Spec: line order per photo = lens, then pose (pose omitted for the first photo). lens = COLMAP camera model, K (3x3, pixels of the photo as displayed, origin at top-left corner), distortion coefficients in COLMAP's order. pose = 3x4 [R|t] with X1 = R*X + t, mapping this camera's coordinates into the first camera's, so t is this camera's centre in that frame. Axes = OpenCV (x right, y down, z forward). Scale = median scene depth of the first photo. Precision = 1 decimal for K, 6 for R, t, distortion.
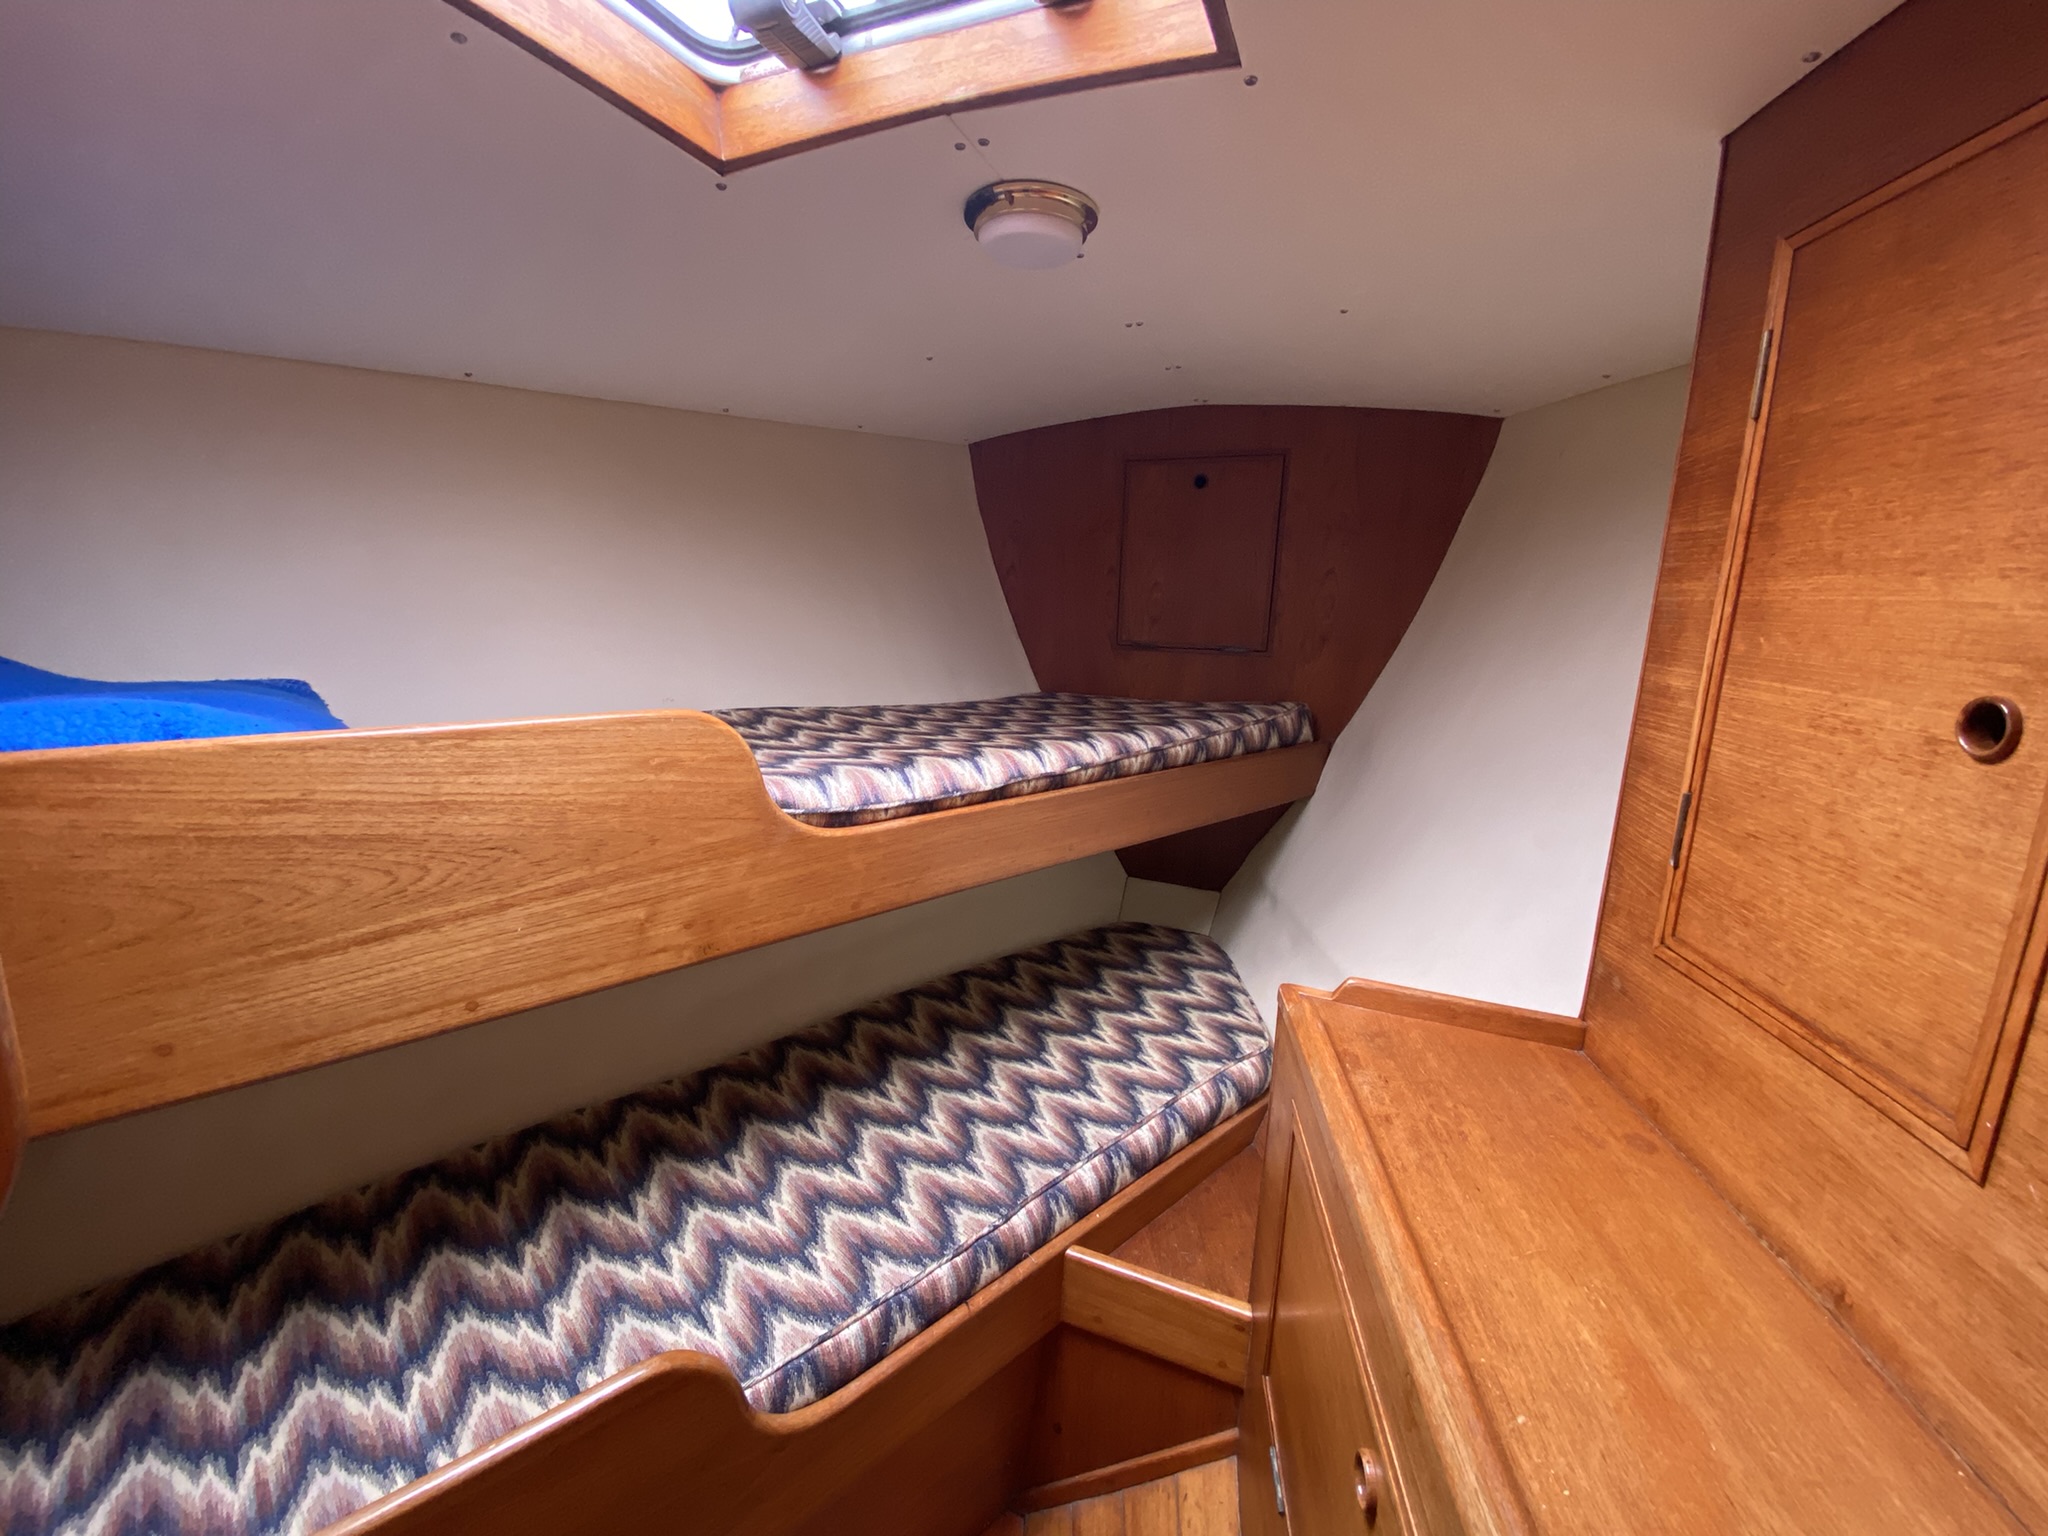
lens RADIAL K [[828.6, 0, 1024.0], [0, 828.6, 768.0], [0, 0, 1]] dist [-0.000348, -0.000070]
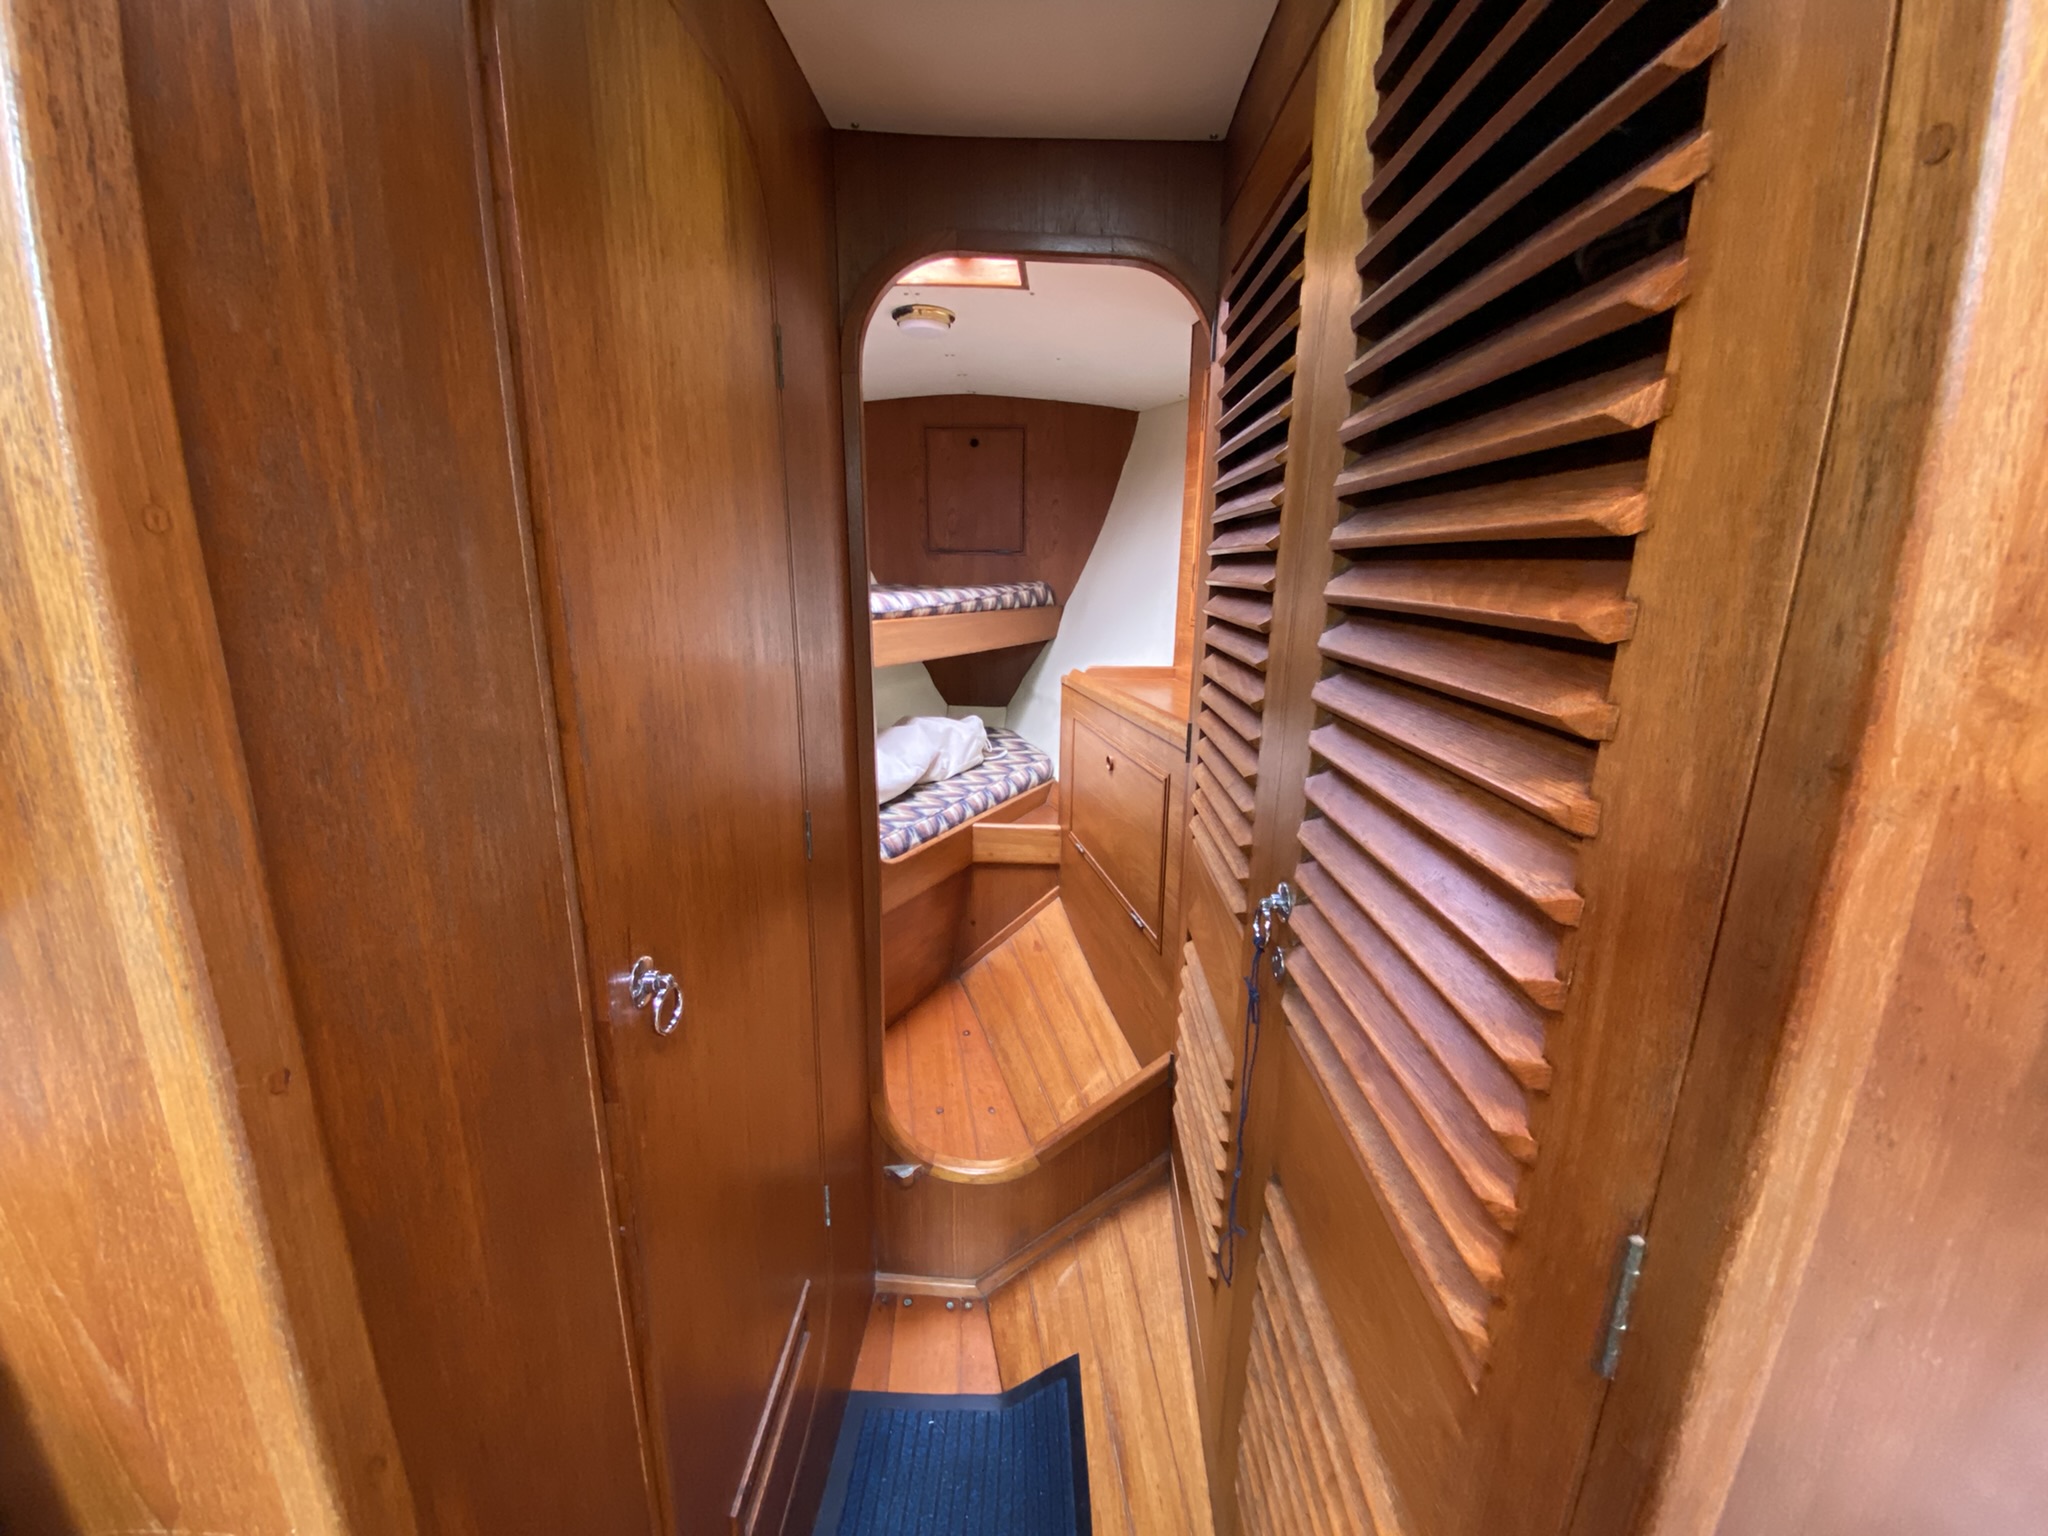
lens RADIAL K [[828.6, 0, 1024.0], [0, 828.6, 768.0], [0, 0, 1]] dist [-0.000348, -0.000070]
pose [[0.941503, -0.095157, 0.323290, -0.382618], [0.076470, 0.994608, 0.070052, 0.237398], [-0.328213, -0.041232, 0.943703, -0.781521]]
